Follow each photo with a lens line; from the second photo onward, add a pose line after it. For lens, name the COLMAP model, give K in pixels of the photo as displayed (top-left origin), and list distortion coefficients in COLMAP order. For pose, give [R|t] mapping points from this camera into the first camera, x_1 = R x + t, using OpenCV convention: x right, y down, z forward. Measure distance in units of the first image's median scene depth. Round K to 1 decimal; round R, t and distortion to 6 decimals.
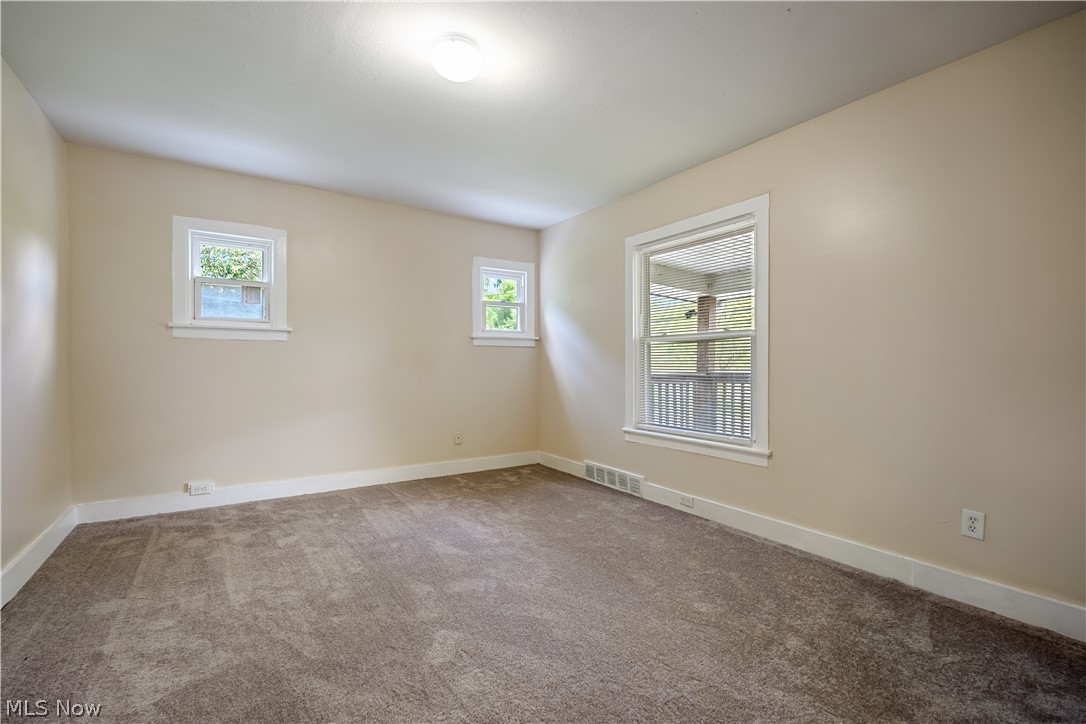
lens RADIAL K [[479.3, 0, 539.4], [0, 479.3, 360.0], [0, 0, 1]] dist [-0.010400, -0.000086]
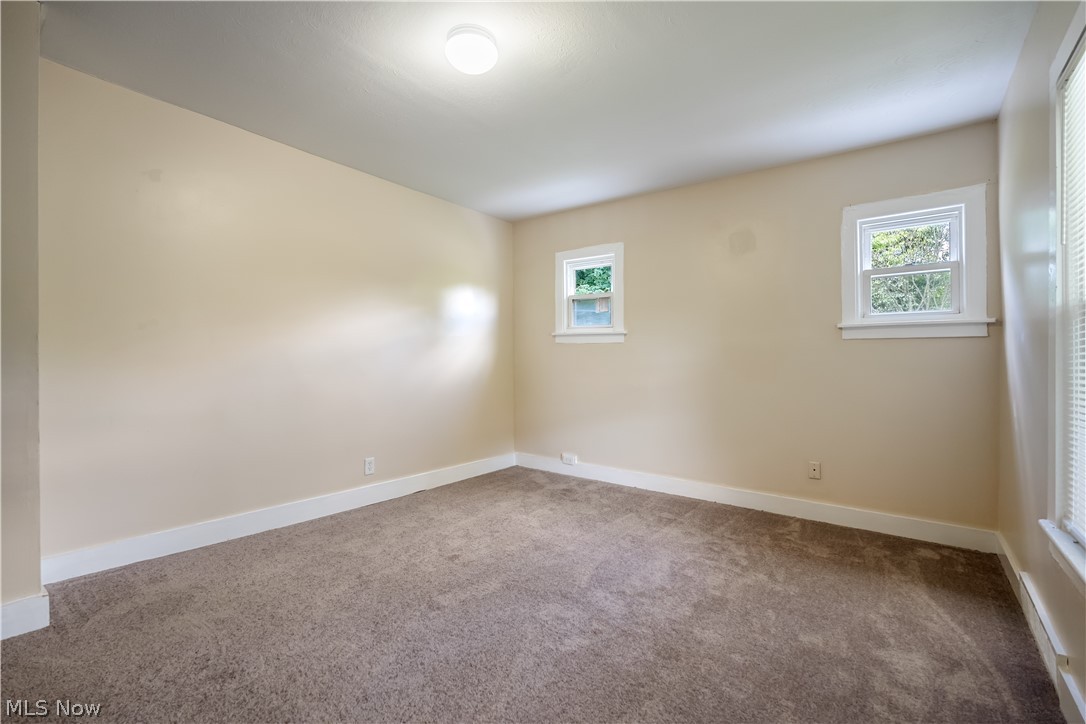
lens RADIAL K [[479.3, 0, 539.0], [0, 479.3, 361.6], [0, 0, 1]] dist [-0.010400, -0.000086]
pose [[0.320664, -0.000736, -0.947193, 0.483227], [-0.005638, 0.999980, -0.002686, 0.007702], [0.947176, 0.006202, 0.320654, 0.500280]]
